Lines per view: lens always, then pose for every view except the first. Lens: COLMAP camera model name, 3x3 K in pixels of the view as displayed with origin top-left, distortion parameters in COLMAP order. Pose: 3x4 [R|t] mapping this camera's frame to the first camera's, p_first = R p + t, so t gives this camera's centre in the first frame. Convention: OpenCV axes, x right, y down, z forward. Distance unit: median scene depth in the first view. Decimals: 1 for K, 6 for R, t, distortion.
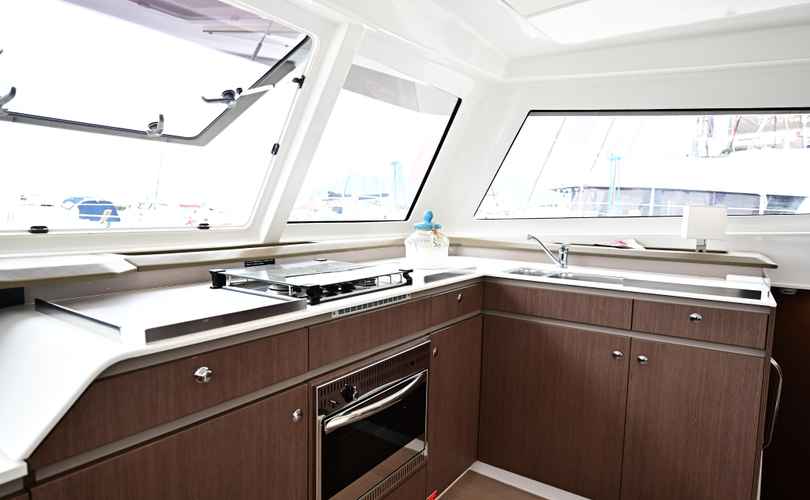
lens RADIAL K [[481.6, 0, 403.0], [0, 481.6, 258.5], [0, 0, 1]] dist [-0.010060, -0.001864]
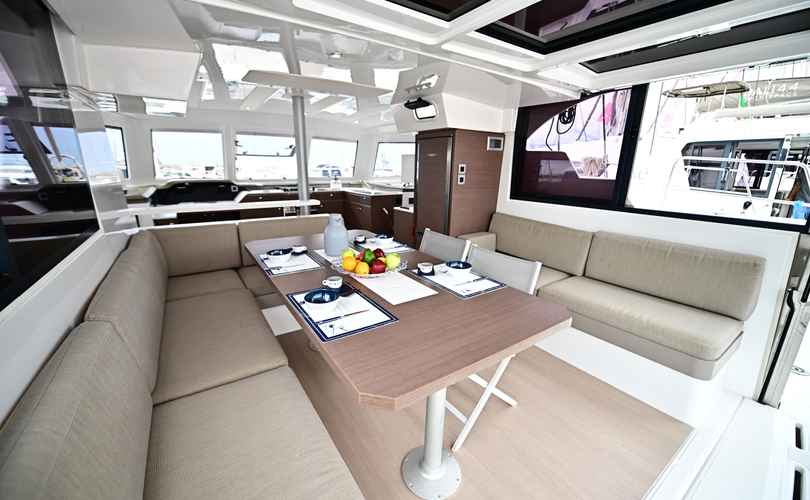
lens RADIAL K [[318.4, 0, 402.3], [0, 318.4, 248.7], [0, 0, 1]] dist [-0.009011, -0.000178]
pose [[0.928621, 0.081638, -0.361938, 1.690137], [-0.030291, 0.988918, 0.145340, 0.115470], [0.369792, -0.124002, 0.920803, -1.367932]]
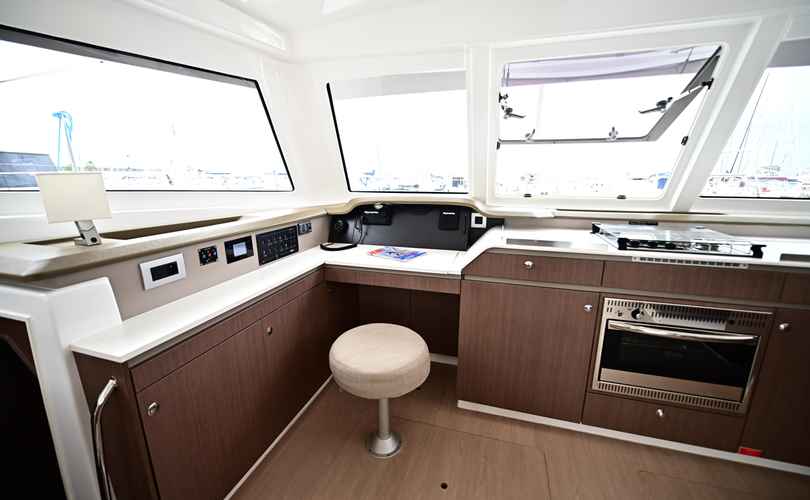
lens RADIAL K [[319.9, 0, 405.0], [0, 319.9, 250.0], [0, 0, 1]] dist [-0.008928, -0.000767]
pose [[0.301963, 0.192499, -0.933682, 0.379355], [-0.088402, 0.980835, 0.173631, -0.014477], [0.949212, 0.030110, 0.313193, -0.001725]]
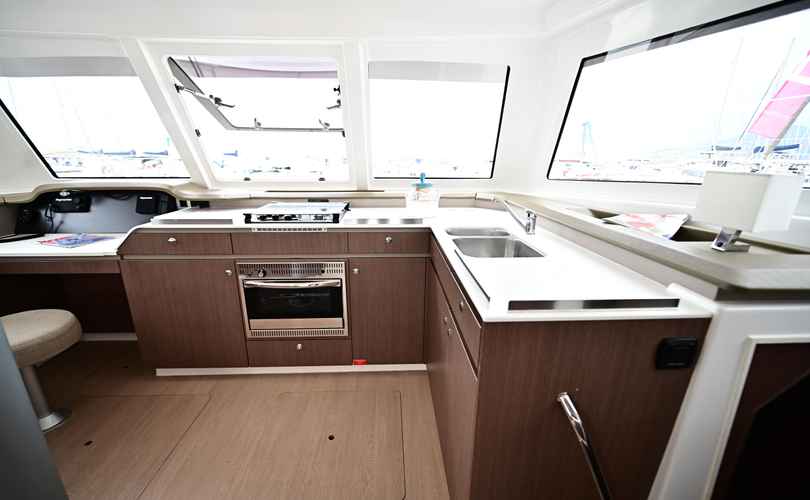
lens RADIAL K [[318.4, 0, 402.3], [0, 318.4, 248.7], [0, 0, 1]] dist [-0.009011, -0.000178]
pose [[0.601659, 0.201612, -0.772890, 0.798686], [-0.073528, 0.977492, 0.197745, -0.068821], [0.795361, -0.062146, 0.602941, 0.469535]]
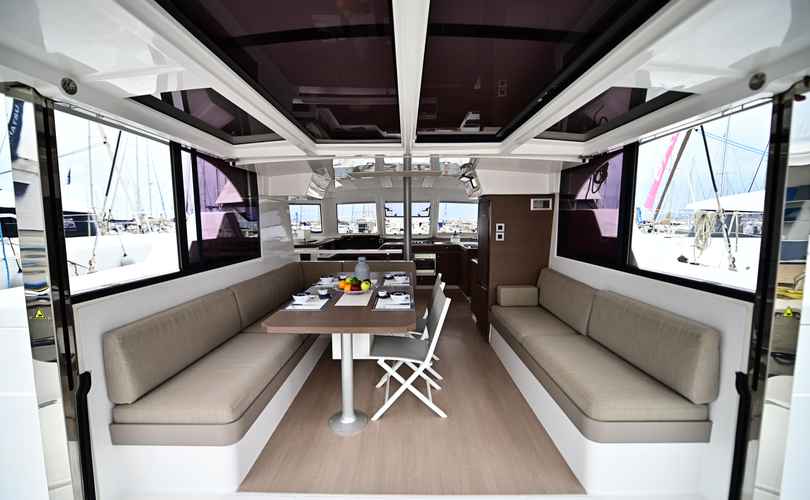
lens RADIAL K [[323.1, 0, 405.0], [0, 323.1, 250.0], [0, 0, 1]] dist [0.045046, -0.000142]
pose [[0.559946, 0.049432, -0.827053, 2.603500], [-0.068975, 0.997535, 0.012923, 0.087527], [0.825653, 0.049809, 0.561975, -1.256041]]
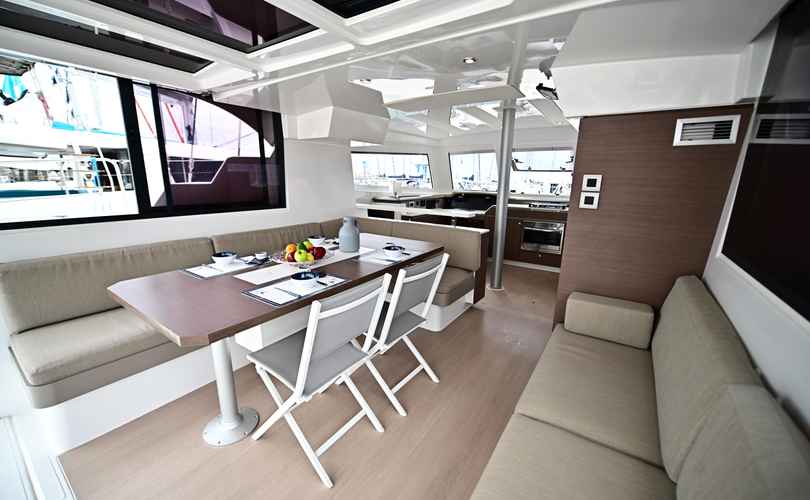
lens RADIAL K [[318.4, 0, 402.3], [0, 318.4, 248.7], [0, 0, 1]] dist [-0.009011, -0.000178]
pose [[-0.003608, 0.192864, -0.981219, 2.311304], [-0.121501, 0.973871, 0.191867, 0.022935], [0.992585, 0.119912, 0.019919, -0.310856]]
